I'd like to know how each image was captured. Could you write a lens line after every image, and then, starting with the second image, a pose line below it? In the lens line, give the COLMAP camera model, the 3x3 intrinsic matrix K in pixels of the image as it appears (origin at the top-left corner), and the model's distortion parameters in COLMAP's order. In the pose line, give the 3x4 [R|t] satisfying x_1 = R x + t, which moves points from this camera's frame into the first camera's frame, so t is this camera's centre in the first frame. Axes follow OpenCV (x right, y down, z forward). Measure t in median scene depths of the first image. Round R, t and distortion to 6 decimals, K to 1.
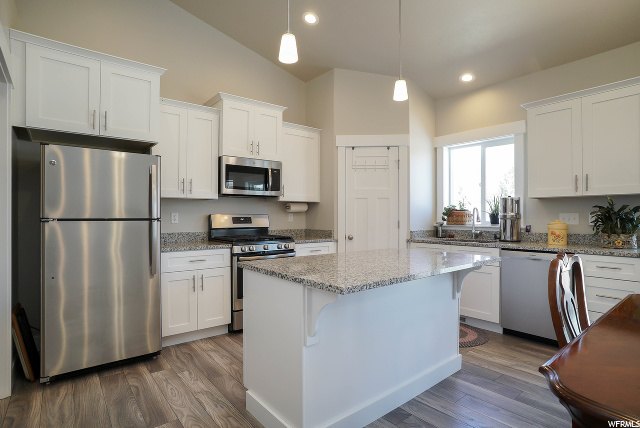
lens RADIAL K [[335.2, 0, 315.5], [0, 335.2, 216.1], [0, 0, 1]] dist [-0.075741, 0.041995]
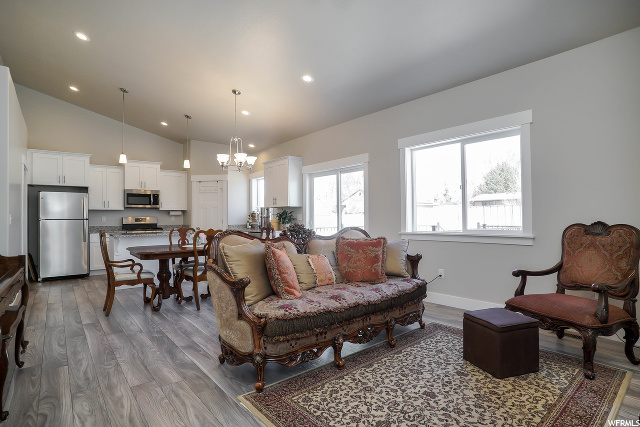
lens RADIAL K [[335.2, 0, 315.5], [0, 335.2, 215.6], [0, 0, 1]] dist [-0.075741, 0.041995]
pose [[0.999954, -0.009101, -0.002882, 0.840547], [0.009073, 0.999912, -0.009701, 0.015268], [0.002970, 0.009675, 0.999949, -0.968252]]
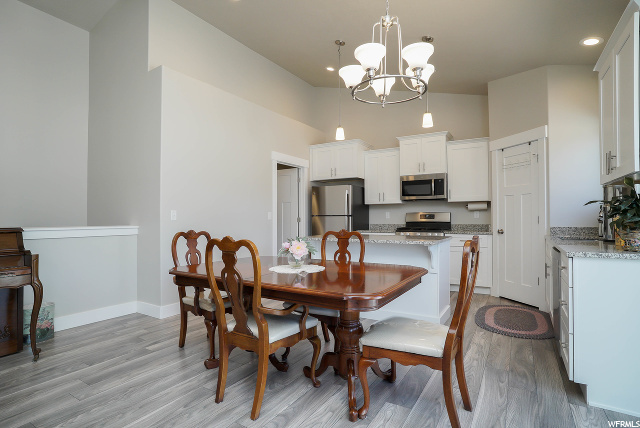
lens RADIAL K [[335.2, 0, 315.5], [0, 335.2, 216.1], [0, 0, 1]] dist [-0.075741, 0.041995]
pose [[0.324072, -0.007496, -0.946003, 0.999654], [0.004346, 0.999970, -0.006435, 0.018075], [0.946022, -0.002026, 0.324095, 0.081105]]
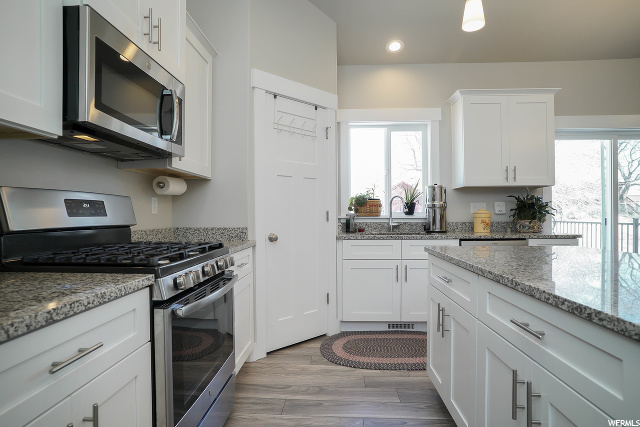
lens RADIAL K [[335.2, 0, 315.5], [0, 335.2, 215.6], [0, 0, 1]] dist [-0.075741, 0.041995]
pose [[0.680911, -0.006938, 0.732334, -0.323395], [0.006988, 0.999971, 0.002976, 0.022508], [-0.732333, 0.003091, 0.680939, 0.557532]]
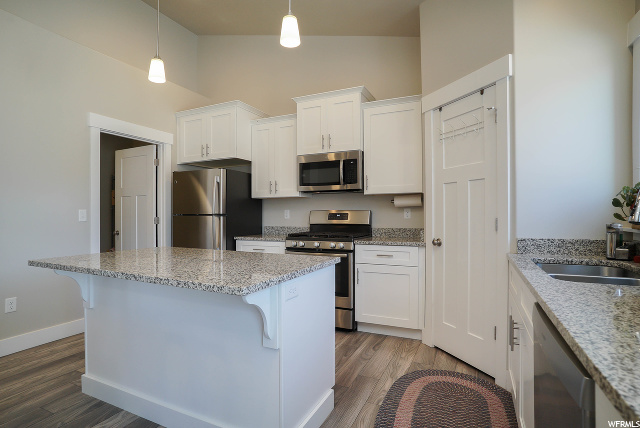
lens RADIAL K [[335.2, 0, 315.5], [0, 335.2, 216.1], [0, 0, 1]] dist [-0.075741, 0.041995]
pose [[0.427970, 0.001057, -0.903792, 0.650100], [0.002557, 0.999994, 0.002381, 0.009059], [0.903789, -0.003330, 0.427965, 0.531190]]
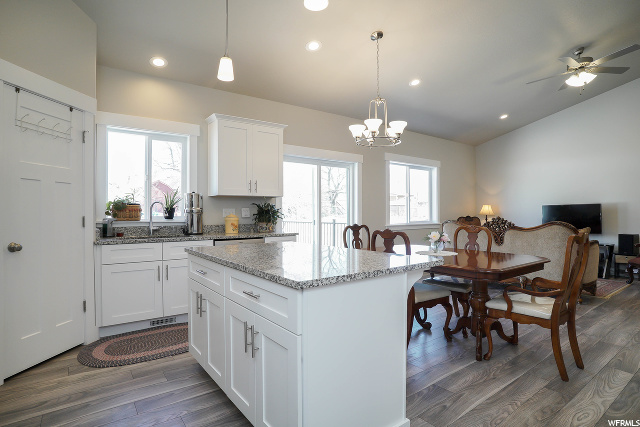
lens RADIAL K [[335.2, 0, 315.5], [0, 335.2, 215.6], [0, 0, 1]] dist [-0.075741, 0.041995]
pose [[0.047330, -0.007749, 0.998849, -0.445675], [0.002817, 0.999967, 0.007625, 0.008140], [-0.998875, 0.002453, 0.047350, 0.508165]]
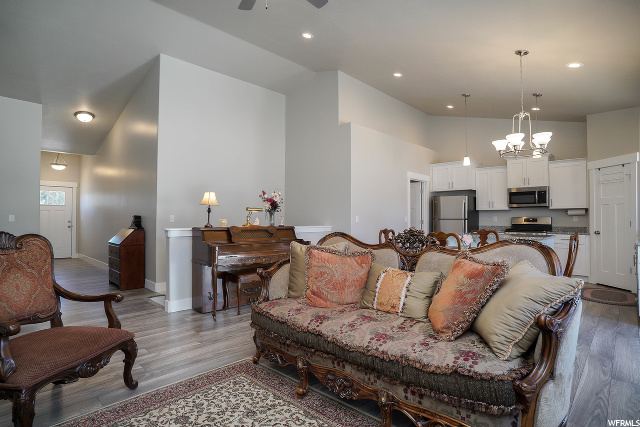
lens RADIAL K [[335.2, 0, 315.5], [0, 335.2, 215.6], [0, 0, 1]] dist [-0.075741, 0.041995]
pose [[0.113604, -0.010448, -0.993471, 1.434580], [-0.001303, 0.999942, -0.010665, 0.008567], [0.993525, 0.002506, 0.113583, -0.366574]]
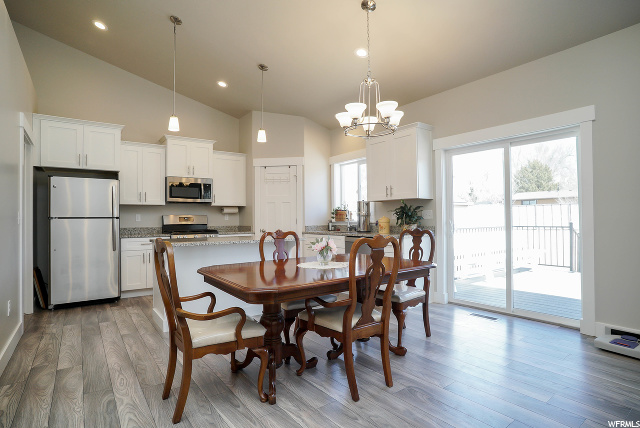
lens RADIAL K [[335.2, 0, 315.5], [0, 335.2, 216.1], [0, 0, 1]] dist [-0.075741, 0.041995]
pose [[0.998827, -0.009816, -0.047424, 0.420394], [0.009358, 0.999907, -0.009874, 0.019008], [0.047517, 0.009418, 0.998826, -0.426472]]
